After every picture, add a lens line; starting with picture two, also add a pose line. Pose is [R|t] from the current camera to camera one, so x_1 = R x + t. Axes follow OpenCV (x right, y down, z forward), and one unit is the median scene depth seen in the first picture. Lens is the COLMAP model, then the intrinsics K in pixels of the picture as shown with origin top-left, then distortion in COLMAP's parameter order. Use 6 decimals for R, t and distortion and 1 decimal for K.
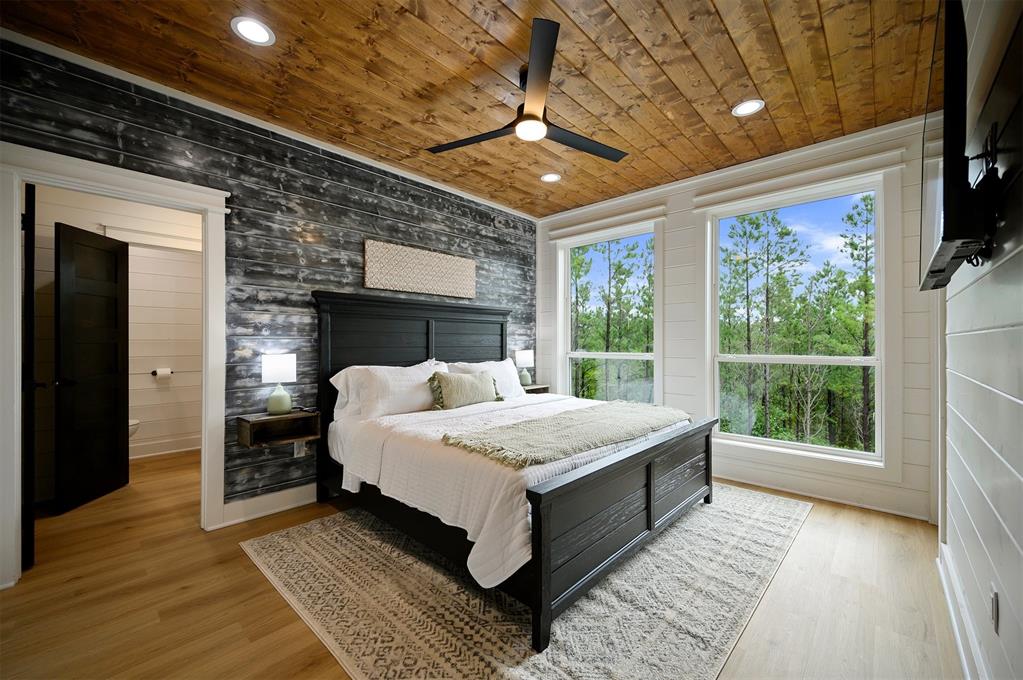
lens RADIAL K [[404.5, 0, 505.8], [0, 404.5, 342.8], [0, 0, 1]] dist [0.000780, -0.000209]
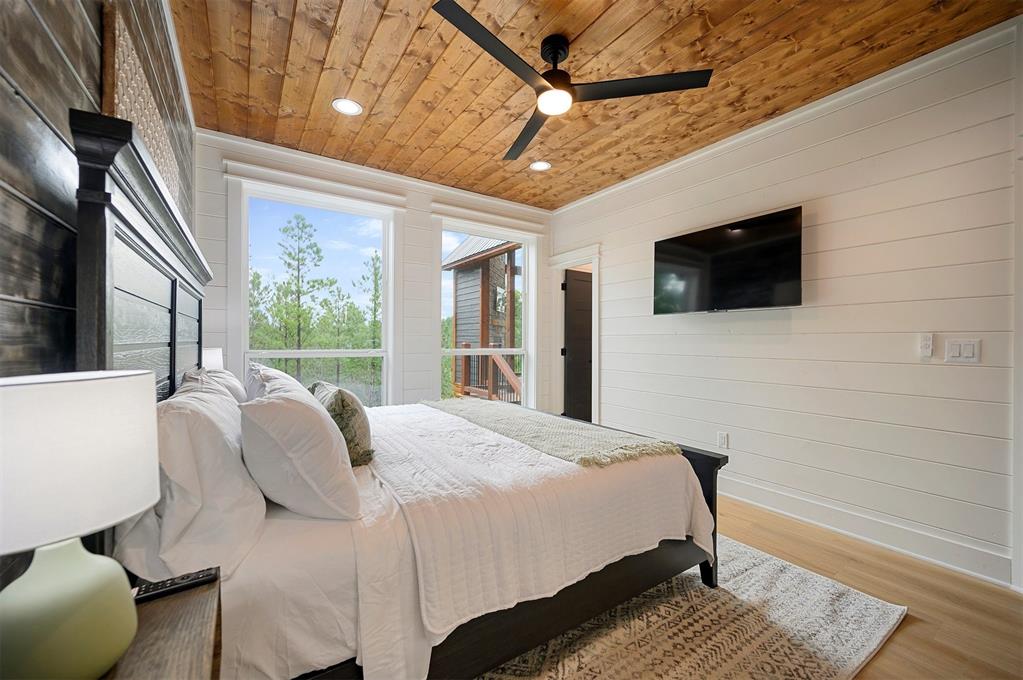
lens RADIAL K [[404.5, 0, 508.6], [0, 404.5, 341.2], [0, 0, 1]] dist [0.000780, -0.000209]
pose [[0.225510, 0.001794, 0.974239, -0.747273], [-0.007862, 0.999969, -0.000022, 0.009134], [-0.974209, -0.007654, 0.225517, 0.789328]]
